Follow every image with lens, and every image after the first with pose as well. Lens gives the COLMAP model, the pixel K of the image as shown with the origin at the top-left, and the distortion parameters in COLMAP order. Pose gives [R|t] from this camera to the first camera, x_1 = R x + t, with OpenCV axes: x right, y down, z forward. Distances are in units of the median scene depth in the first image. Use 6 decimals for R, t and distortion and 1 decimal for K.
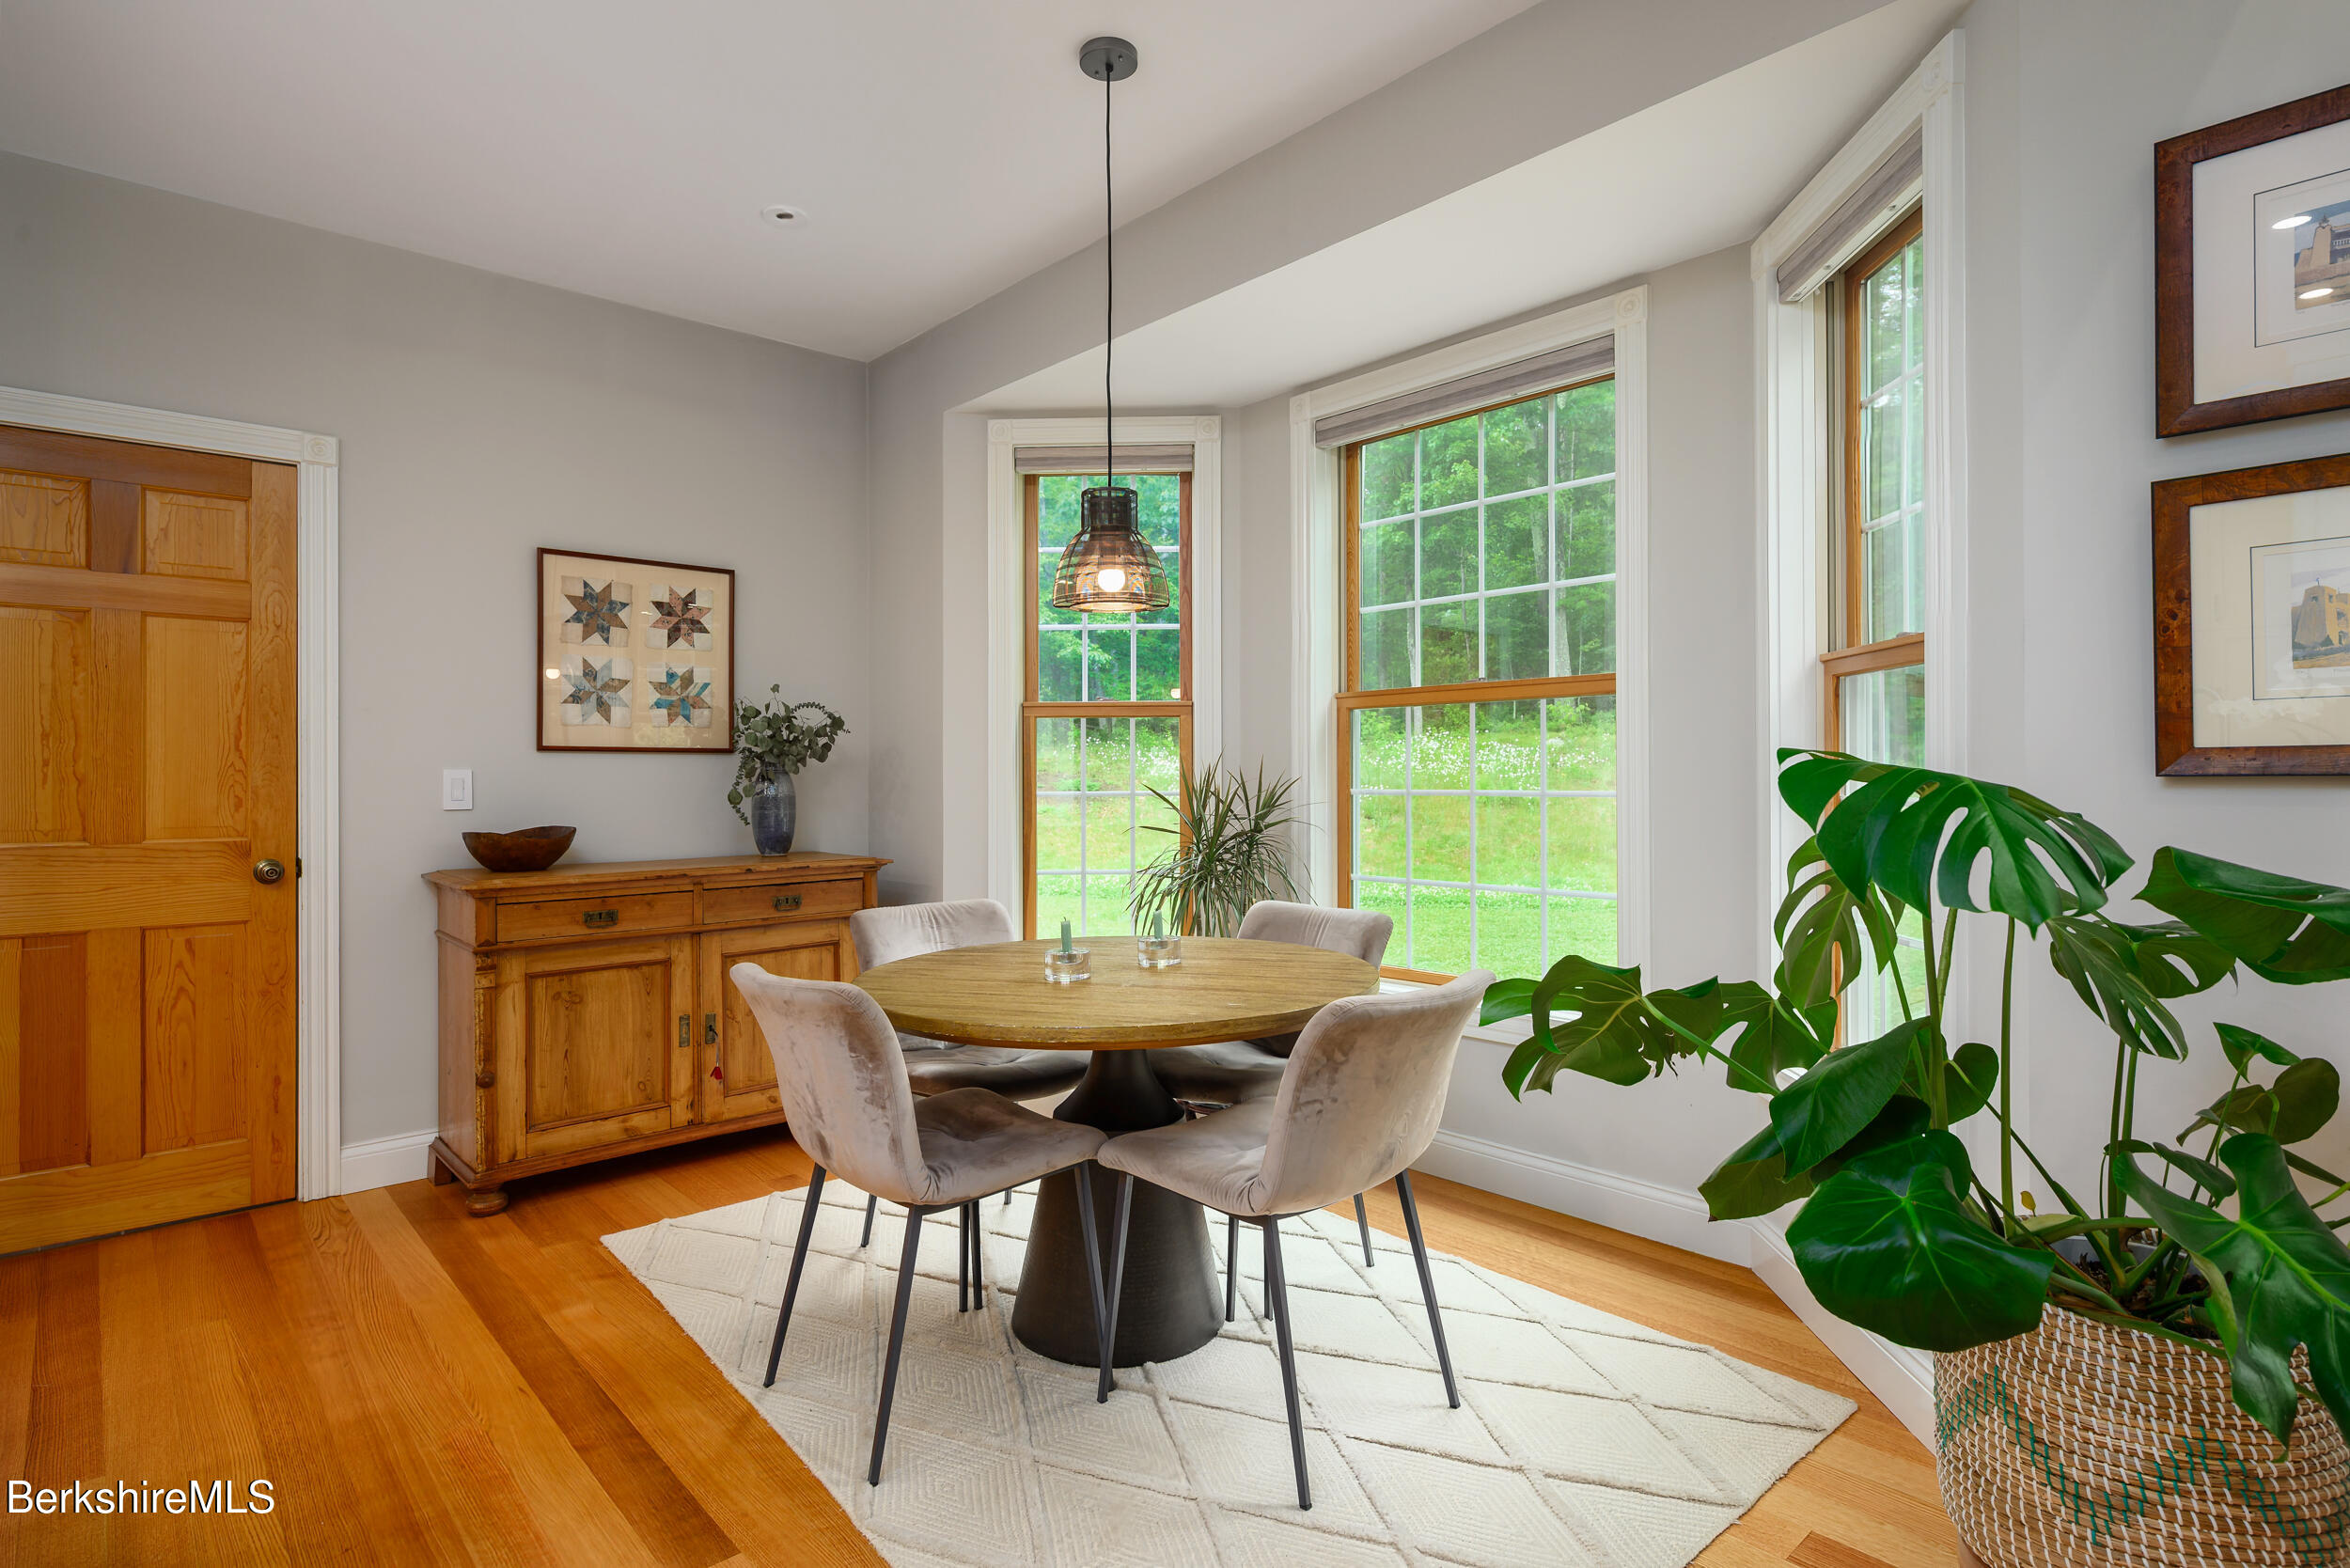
lens RADIAL K [[1187.5, 0, 1175.0], [0, 1187.5, 784.0], [0, 0, 1]] dist [-0.016709, 0.000287]
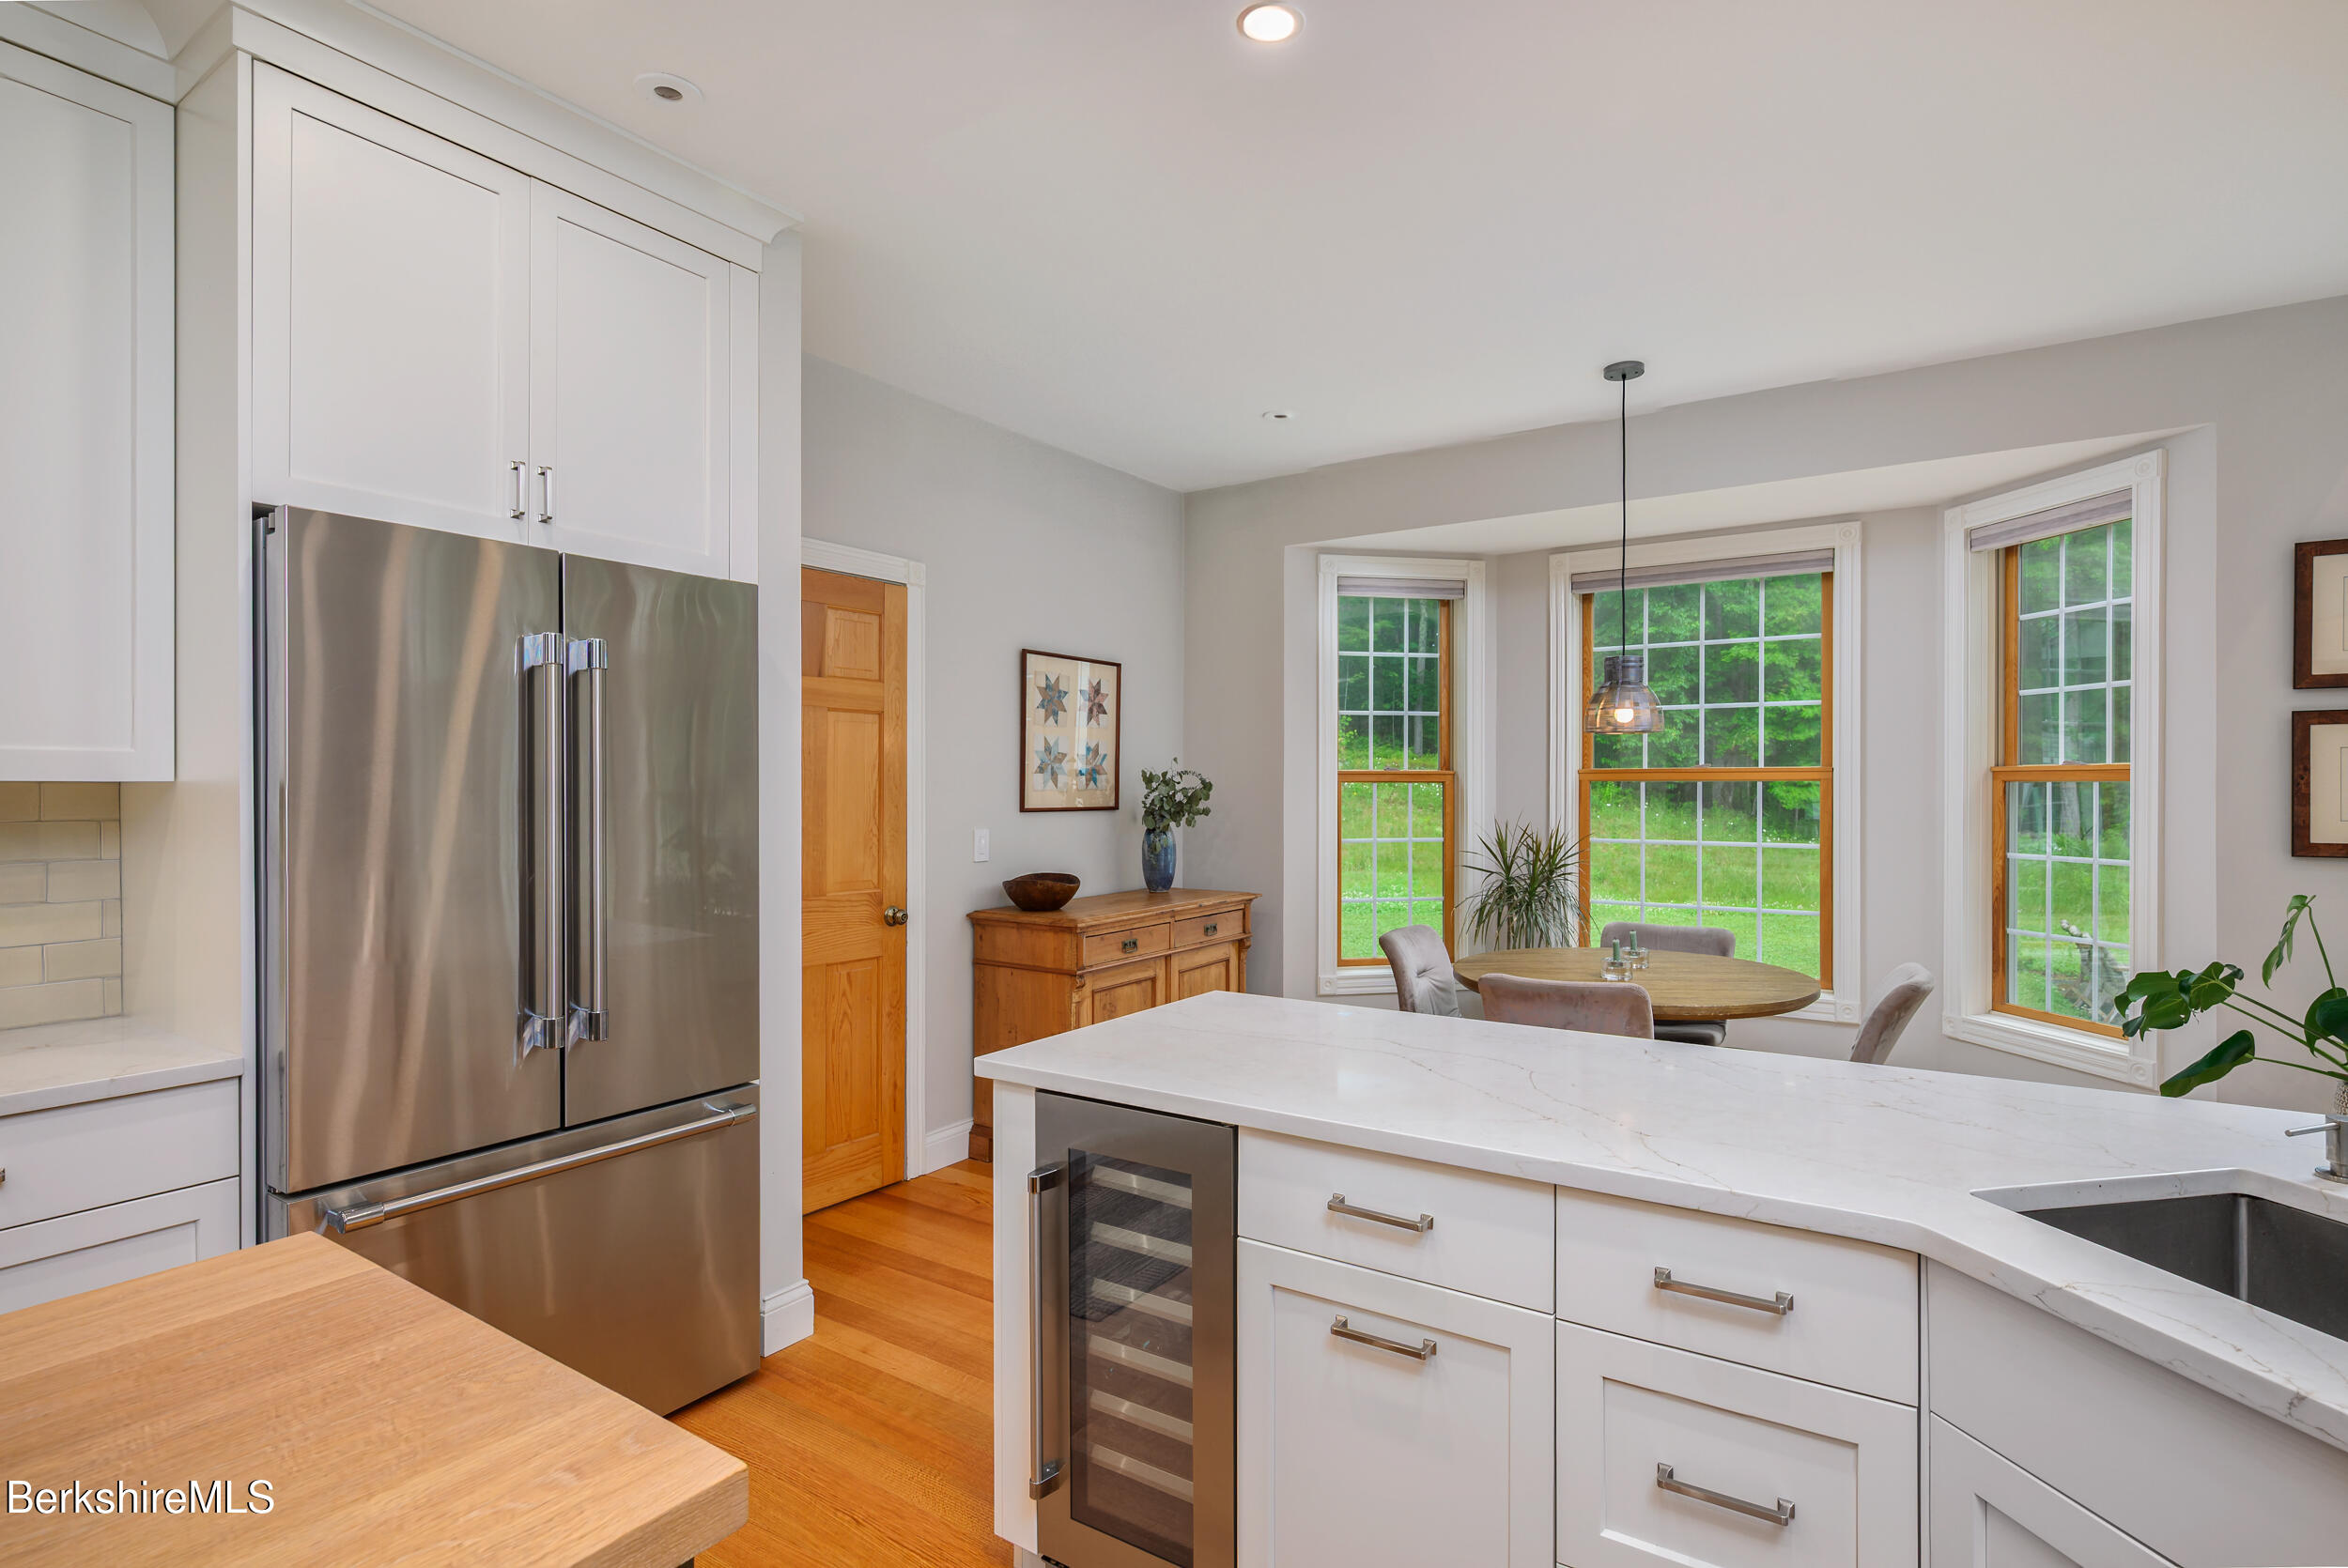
lens RADIAL K [[1172.0, 0, 1146.9], [0, 1172.0, 804.5], [0, 0, 1]] dist [-0.000016, 0.000816]
pose [[0.971628, 0.000493, 0.236512, -0.692792], [-0.002827, 0.999951, 0.009530, -0.047732], [-0.236496, -0.009928, 0.971582, -0.224028]]
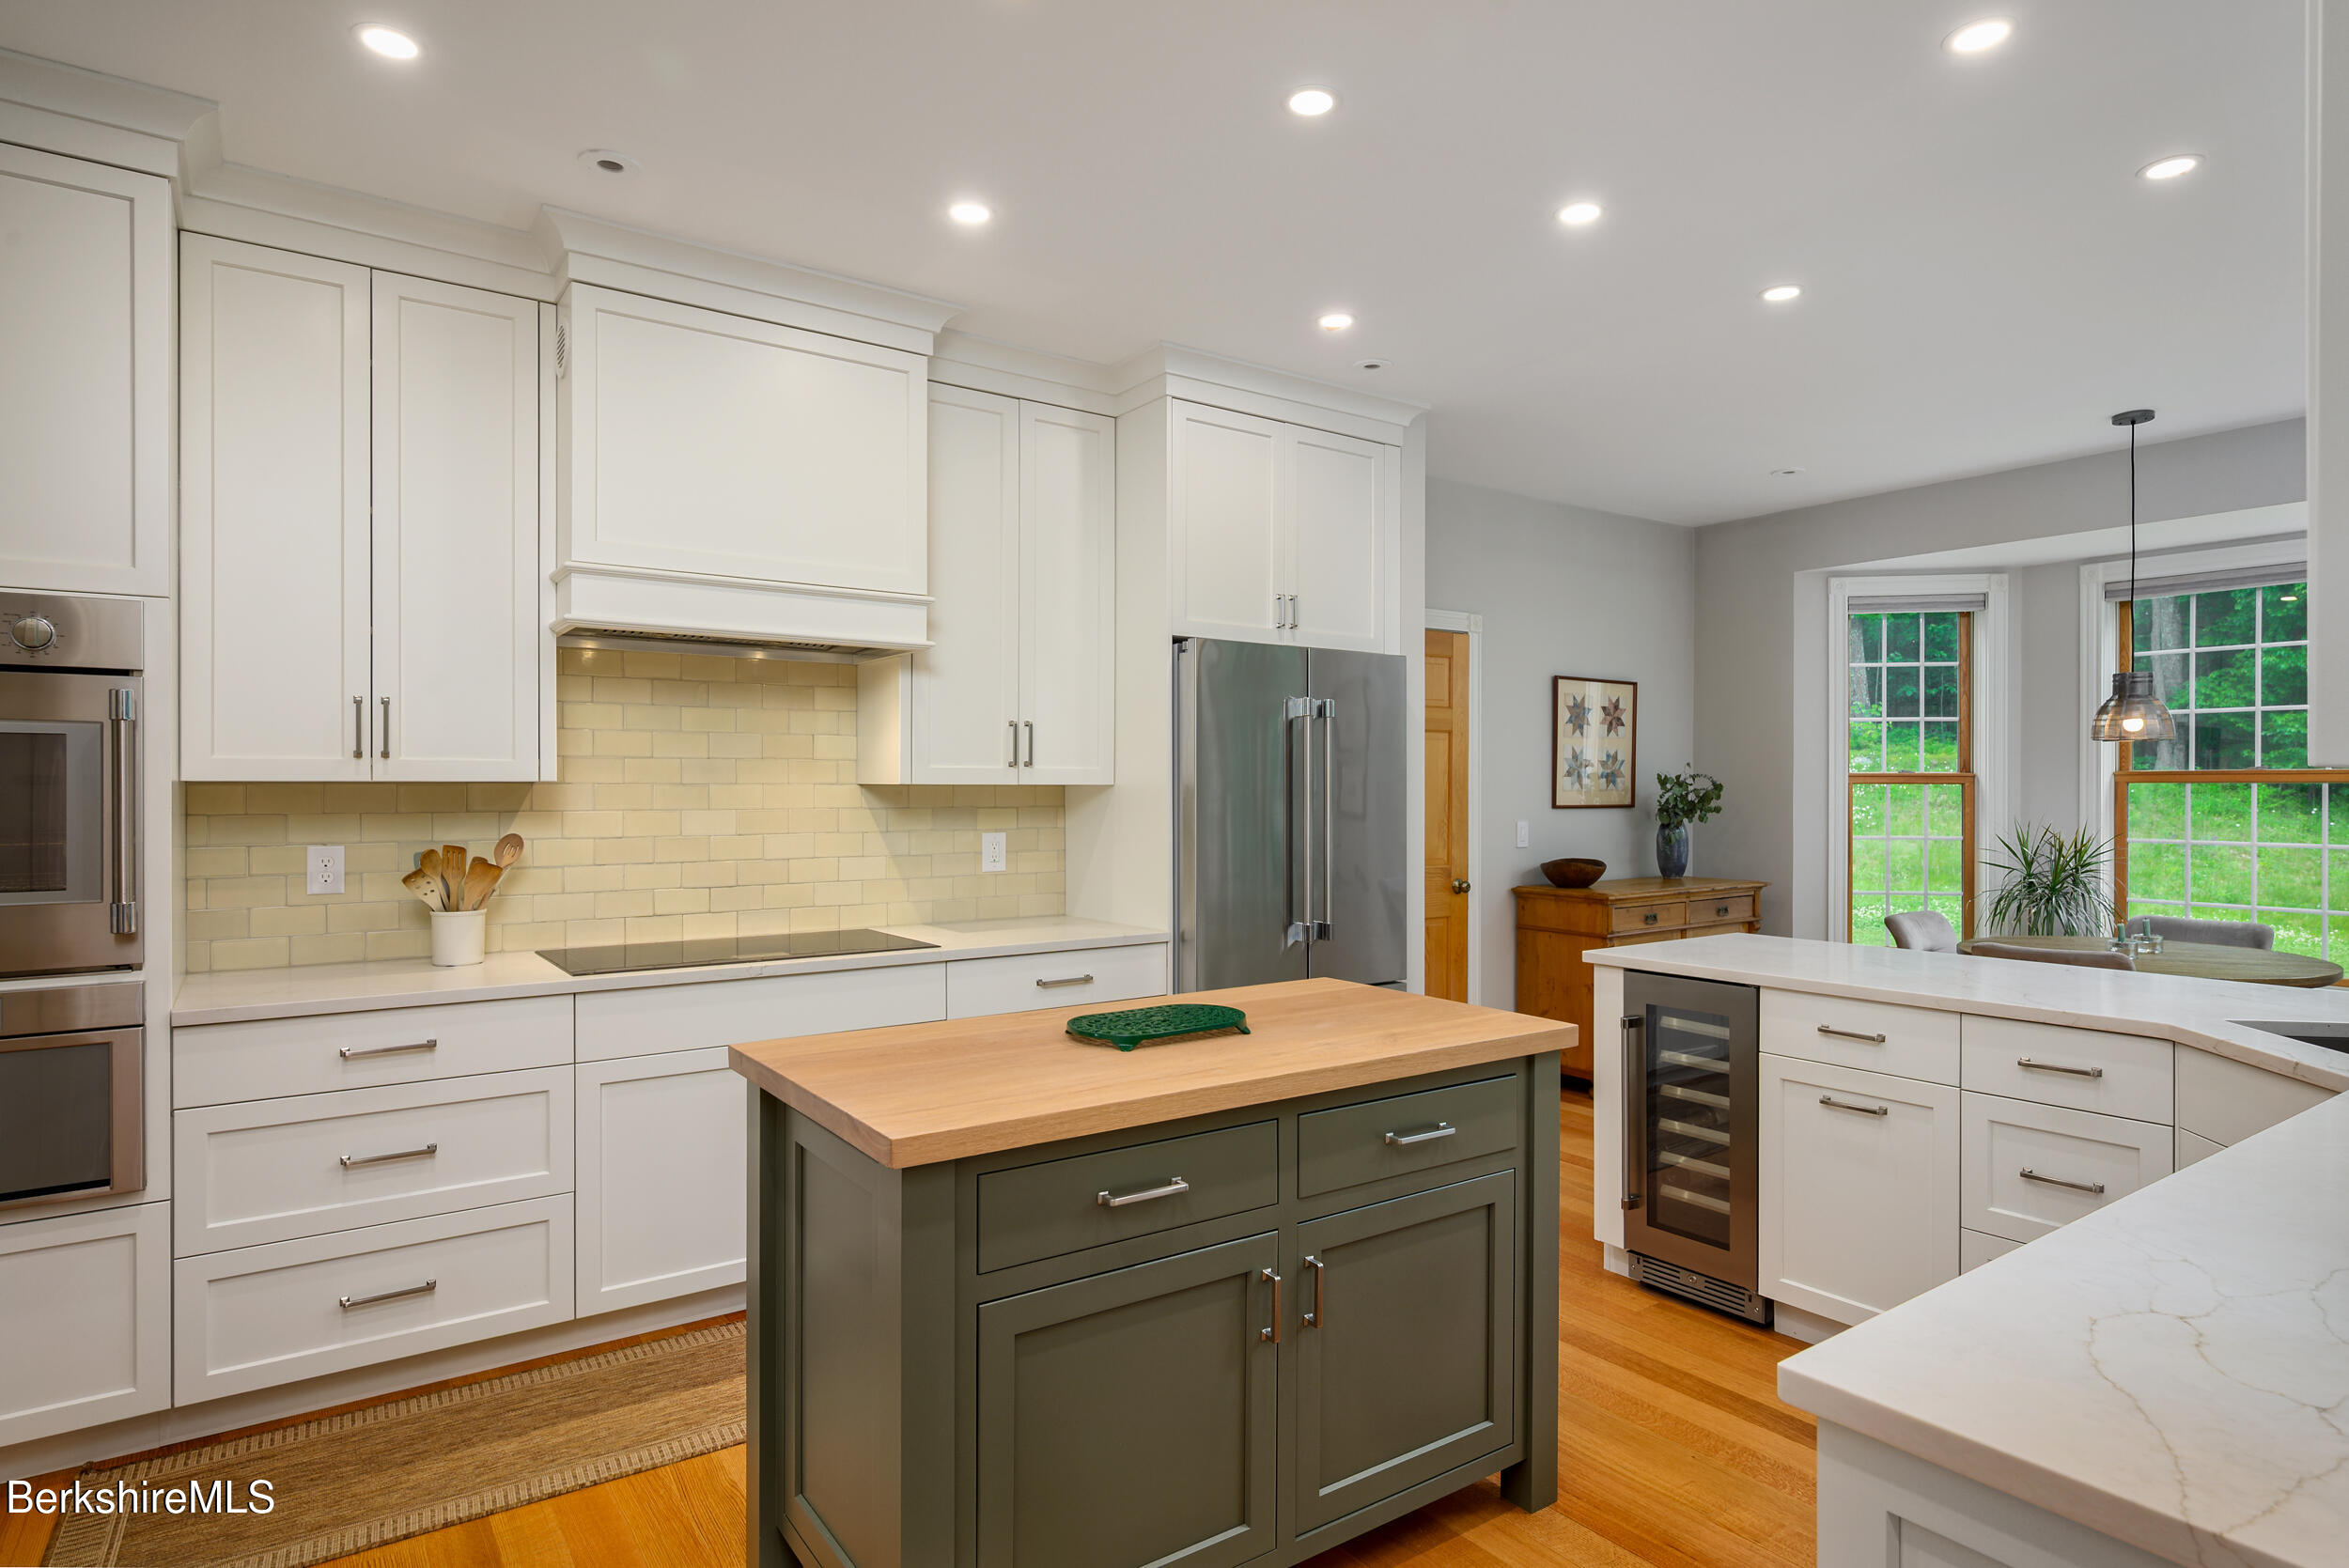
lens RADIAL K [[1274.2, 0, 1124.8], [0, 1274.2, 787.3], [0, 0, 1]] dist [-0.000564, 0.000133]
pose [[0.991471, 0.005791, -0.130195, -0.861226], [-0.006273, 0.999975, -0.003298, -0.045880], [0.130173, 0.004086, 0.991483, -0.691293]]
